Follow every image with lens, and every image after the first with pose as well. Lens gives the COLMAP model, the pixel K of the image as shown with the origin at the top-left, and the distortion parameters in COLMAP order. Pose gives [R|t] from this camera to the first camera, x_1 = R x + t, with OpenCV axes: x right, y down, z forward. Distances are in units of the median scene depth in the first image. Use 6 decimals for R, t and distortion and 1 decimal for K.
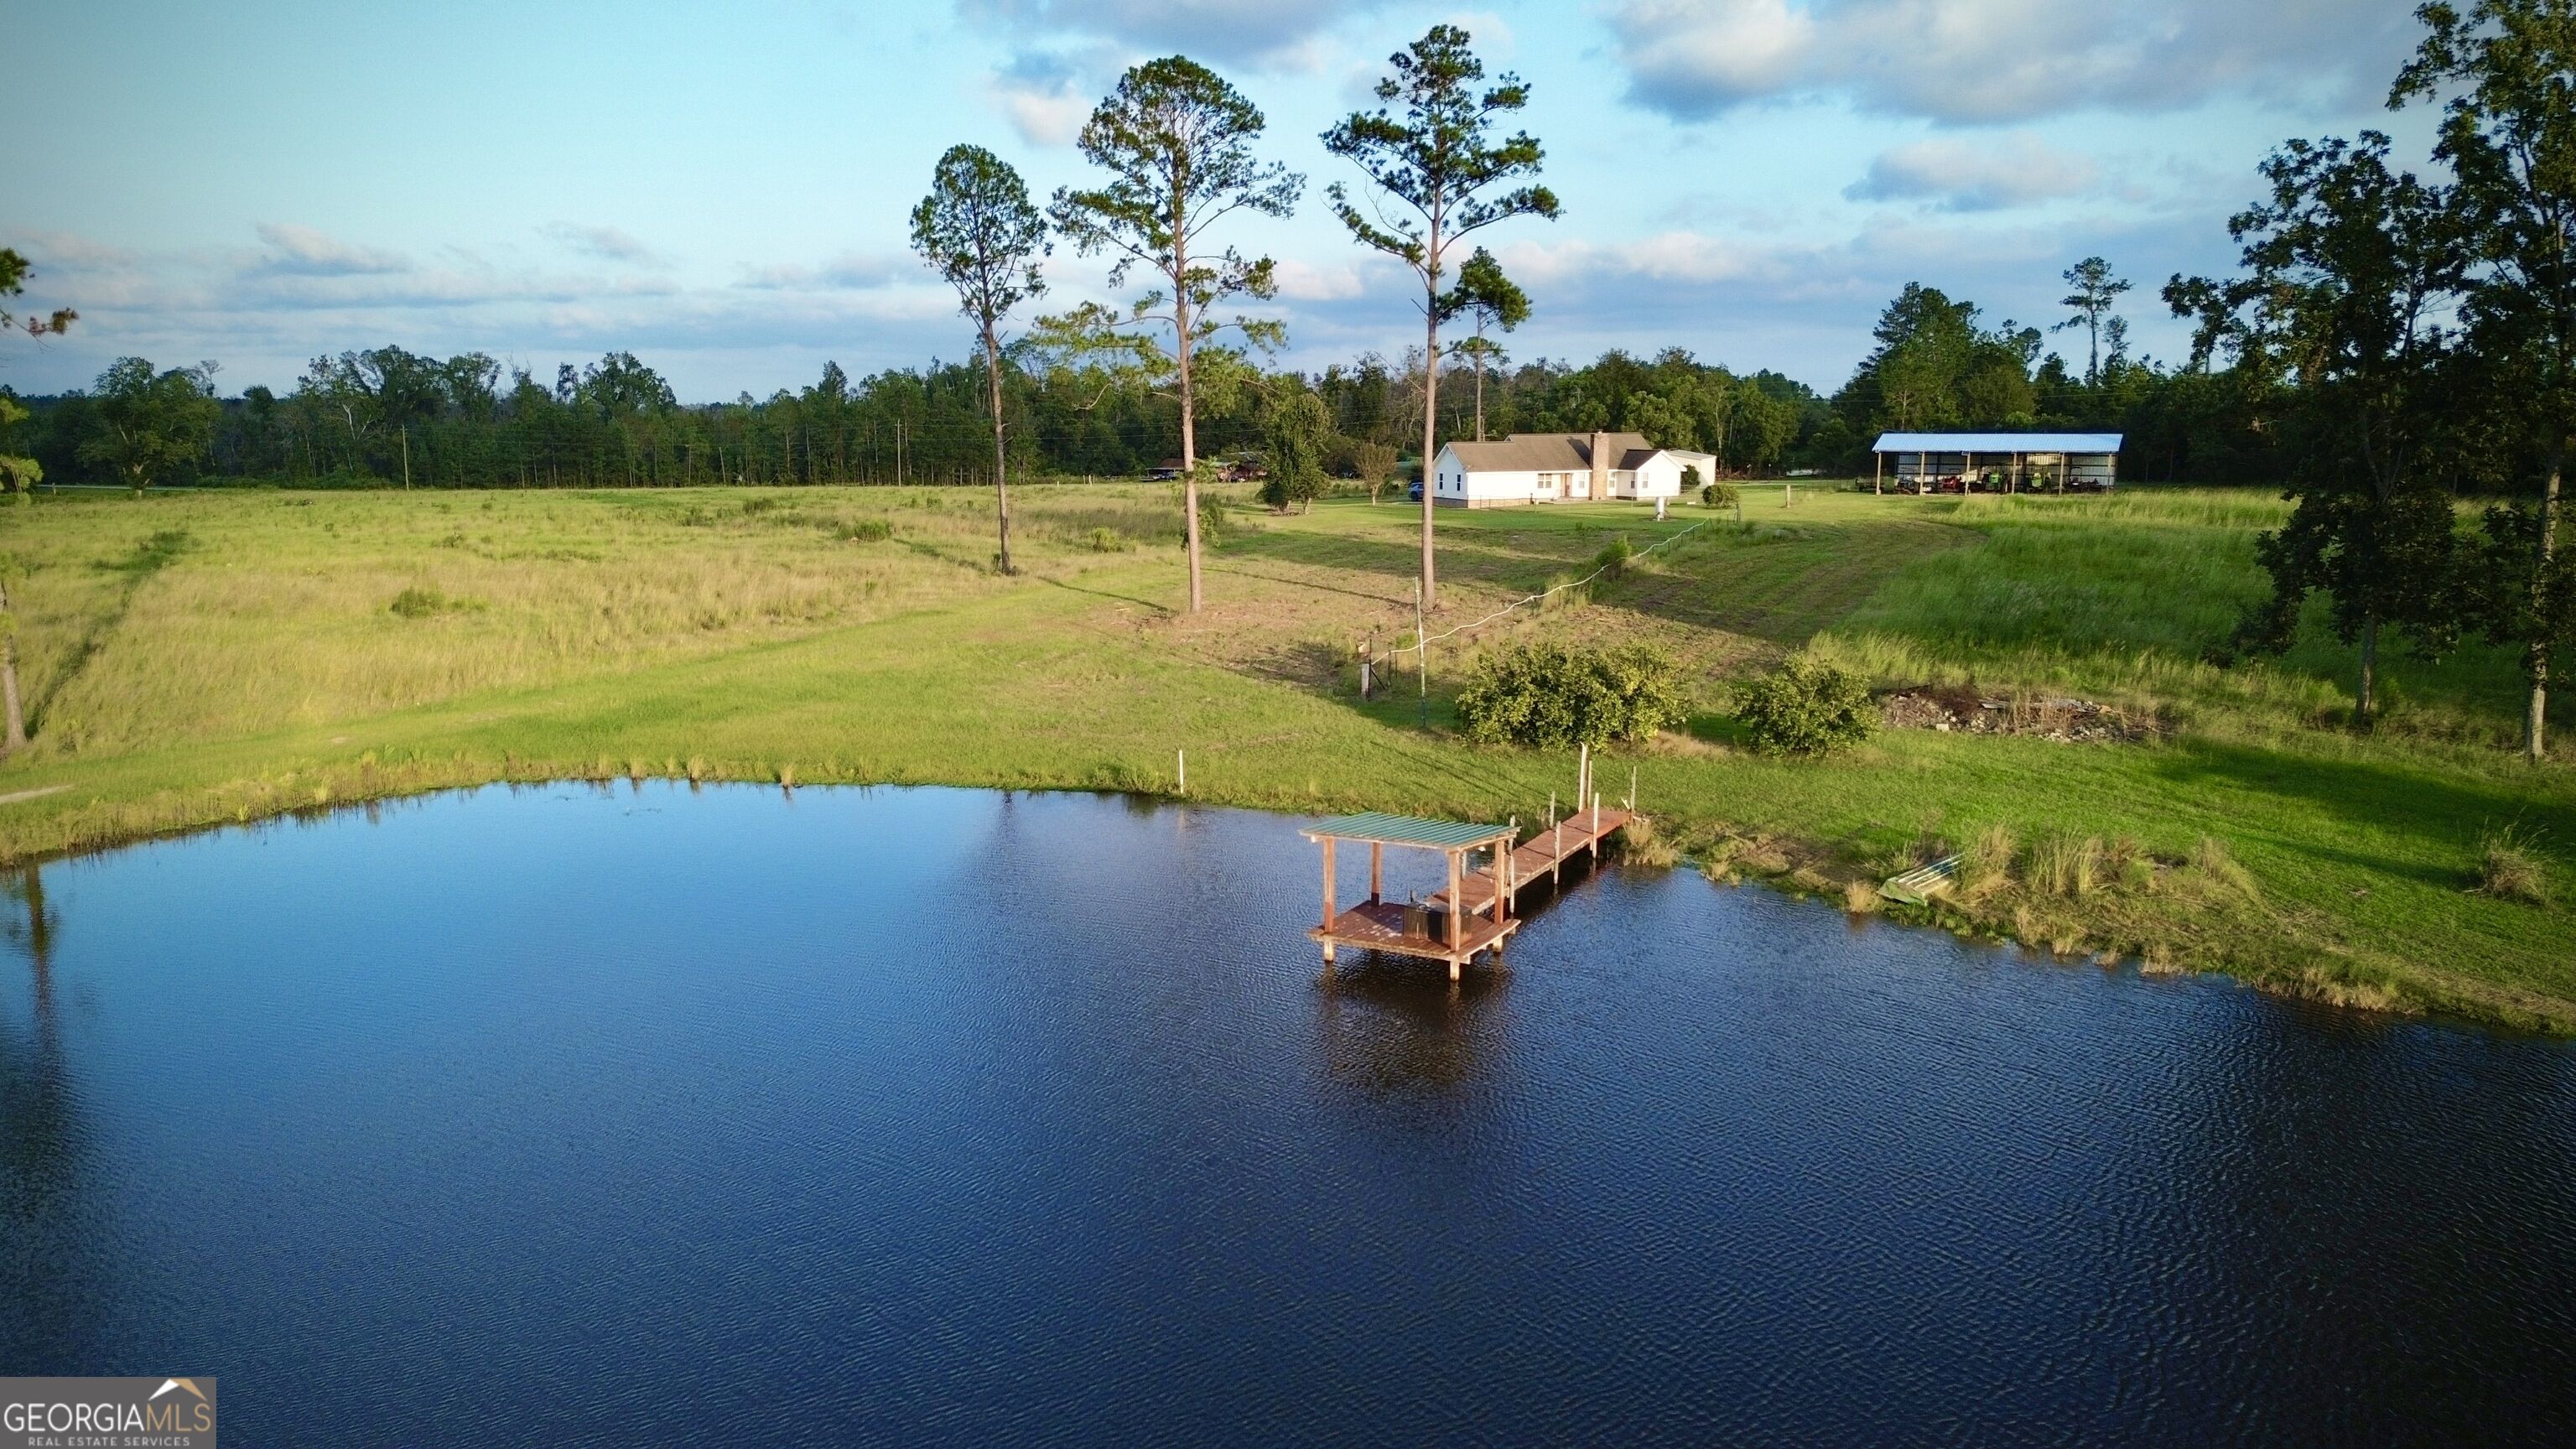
lens RADIAL K [[1814.2, 0, 1301.4], [0, 1814.2, 720.8], [0, 0, 1]] dist [0.070154, -0.062570]
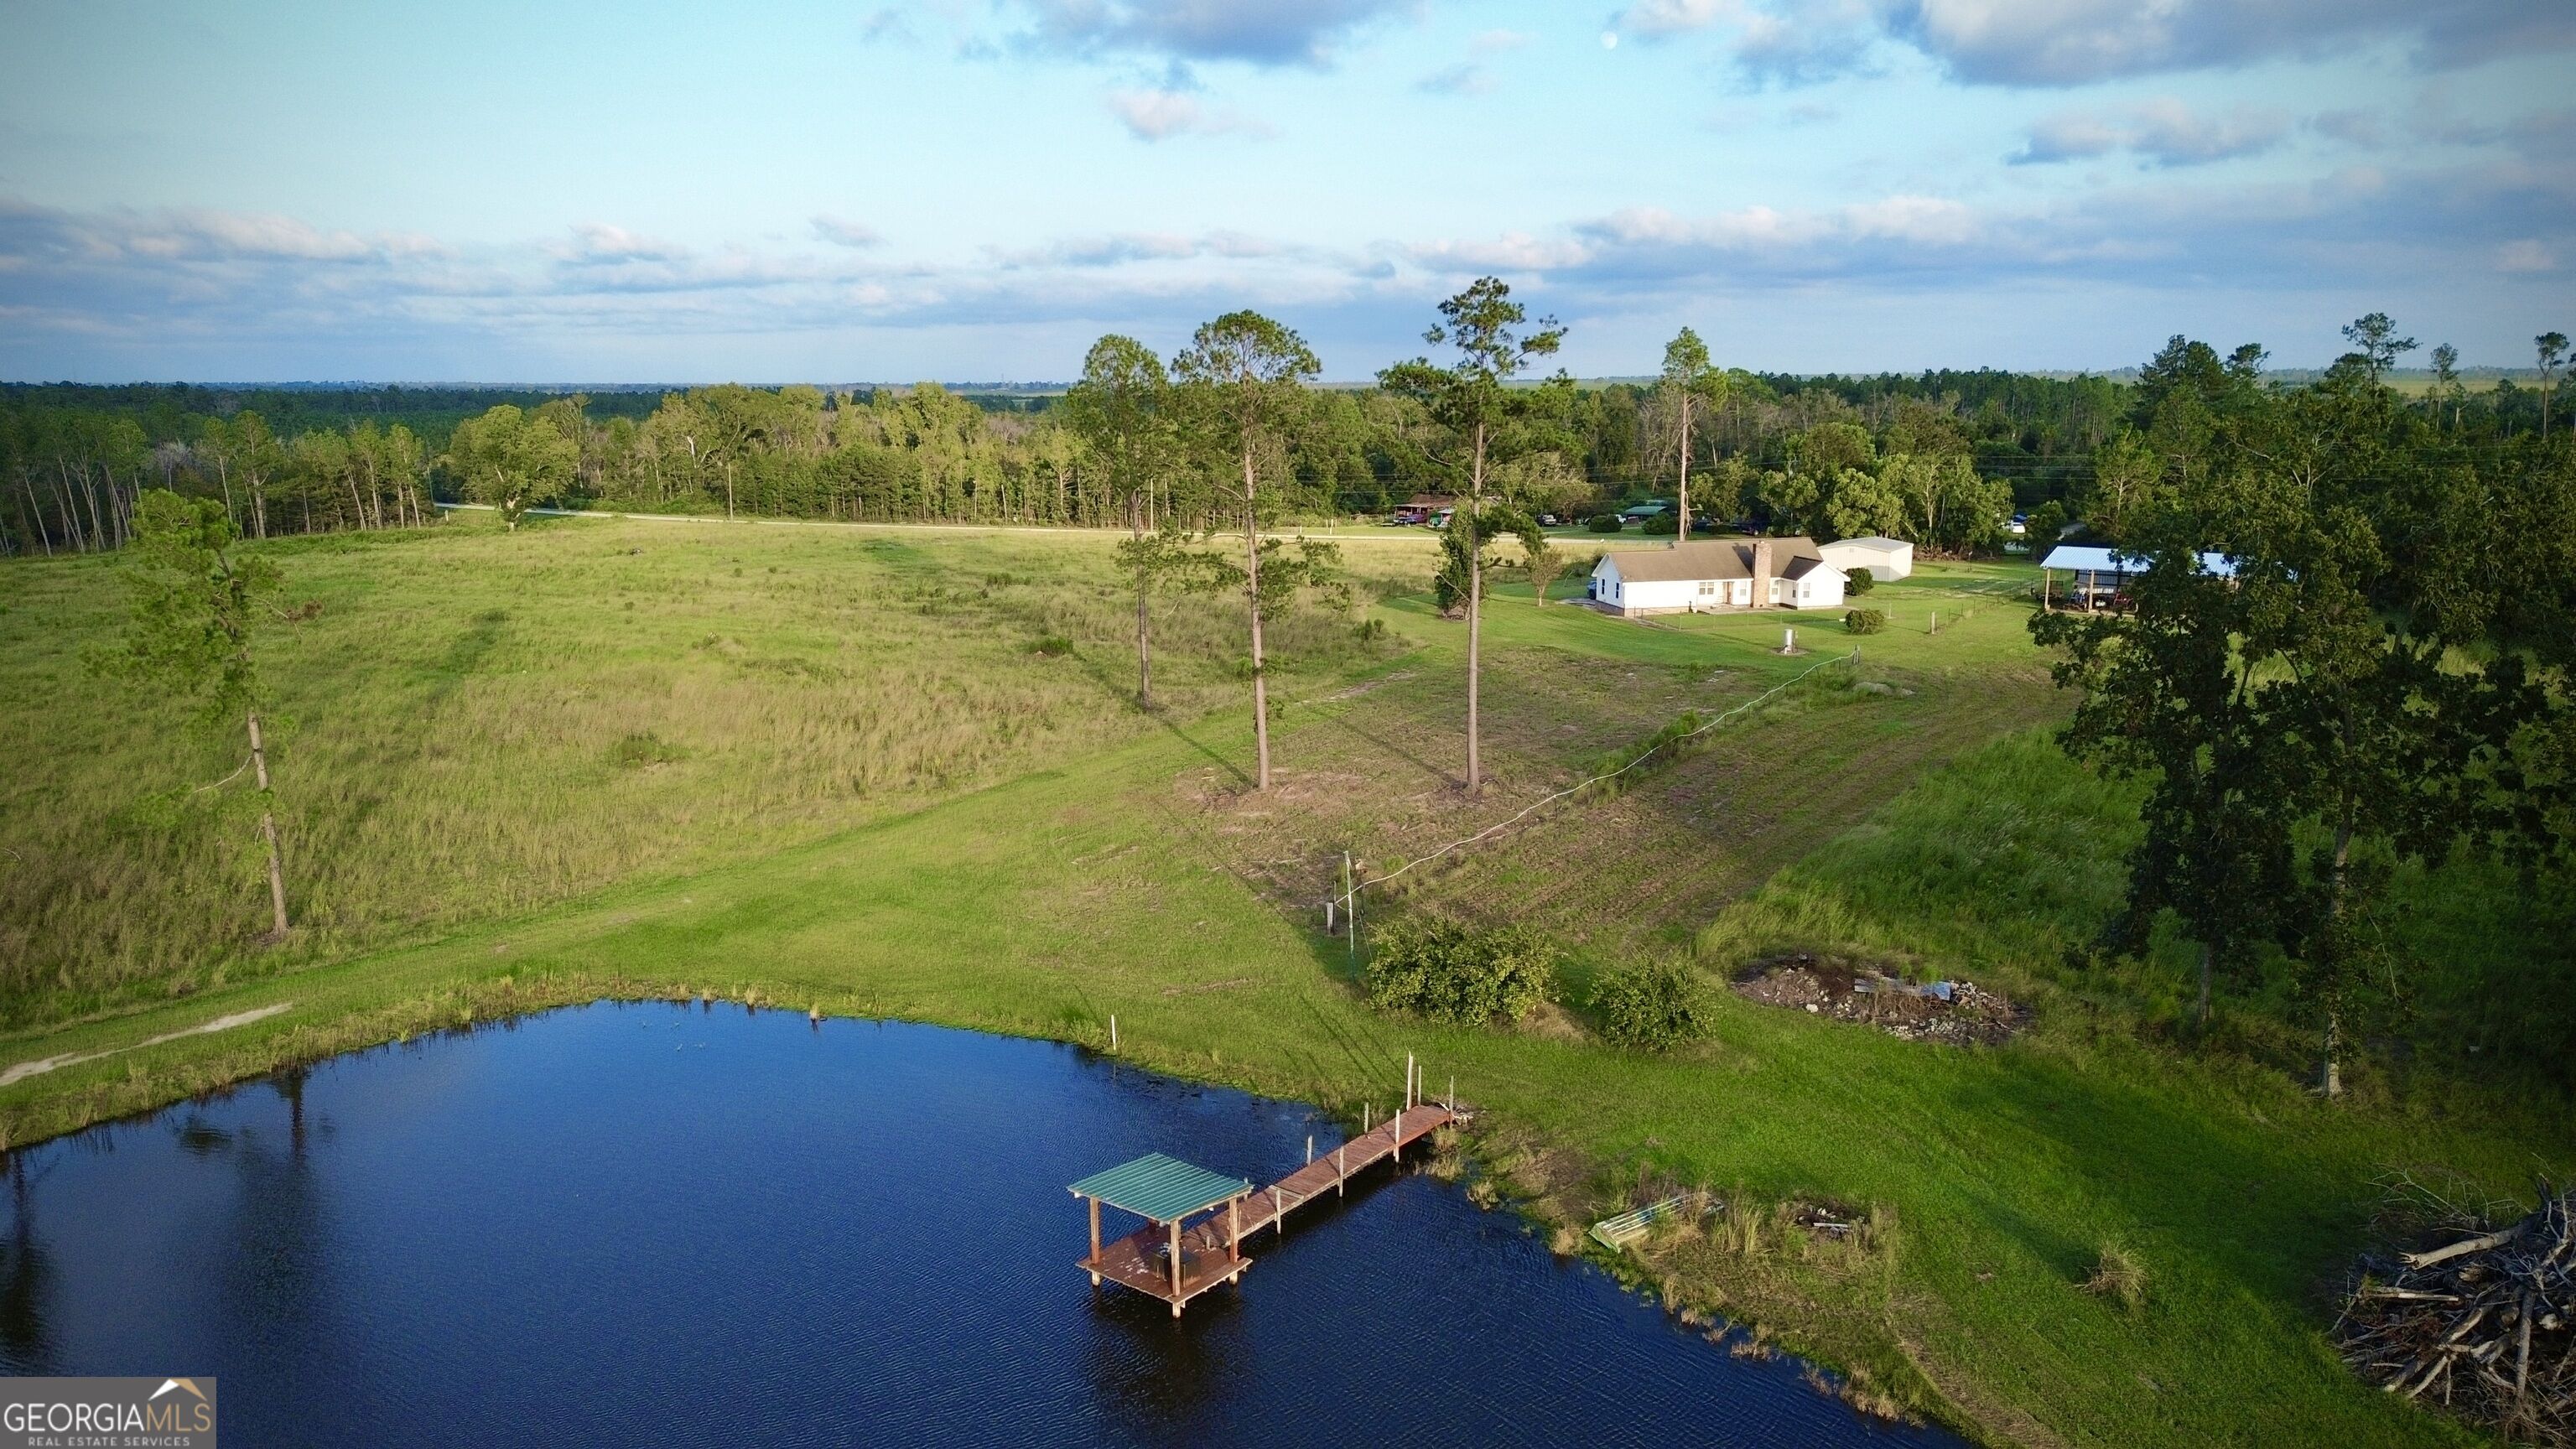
lens RADIAL K [[1814.2, 0, 1284.8], [0, 1814.2, 709.0], [0, 0, 1]] dist [0.070154, -0.062570]
pose [[0.984095, 0.027270, -0.175536, 0.156130], [-0.026441, 0.999625, 0.007062, -0.123005], [0.175663, -0.002309, 0.984448, -0.102554]]
